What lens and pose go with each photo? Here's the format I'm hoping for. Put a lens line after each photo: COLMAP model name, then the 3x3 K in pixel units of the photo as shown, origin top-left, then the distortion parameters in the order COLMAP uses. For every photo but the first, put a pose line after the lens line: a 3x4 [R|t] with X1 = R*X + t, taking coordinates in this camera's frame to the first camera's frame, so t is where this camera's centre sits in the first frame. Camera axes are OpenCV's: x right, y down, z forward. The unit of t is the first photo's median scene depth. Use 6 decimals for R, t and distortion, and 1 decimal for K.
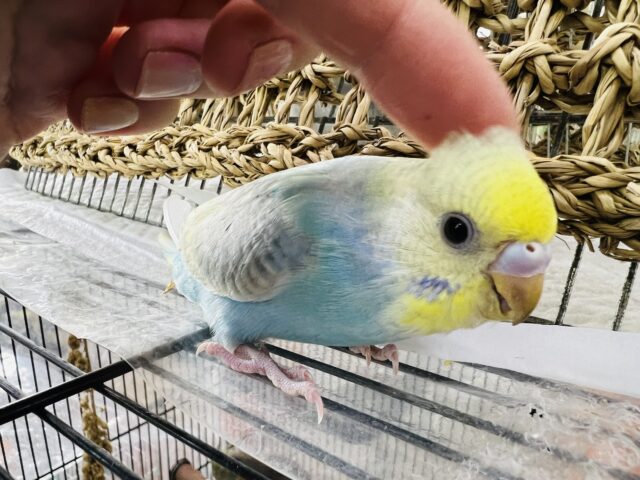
lens RADIAL K [[475.8, 0, 320.0], [0, 475.8, 240.0], [0, 0, 1]] dist [0.006667, -0.007249]
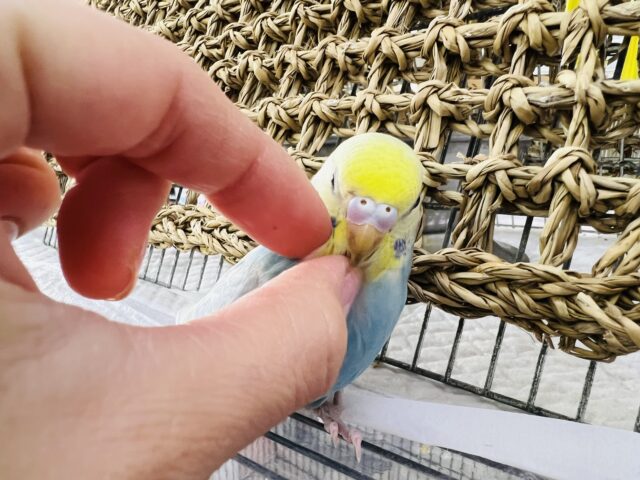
lens RADIAL K [[475.8, 0, 320.0], [0, 475.8, 240.0], [0, 0, 1]] dist [0.006667, -0.007249]
pose [[0.999480, -0.018246, -0.026572, 0.056452], [0.017228, 0.999127, -0.038062, -0.159273], [0.027243, 0.037585, 0.998922, -0.101287]]
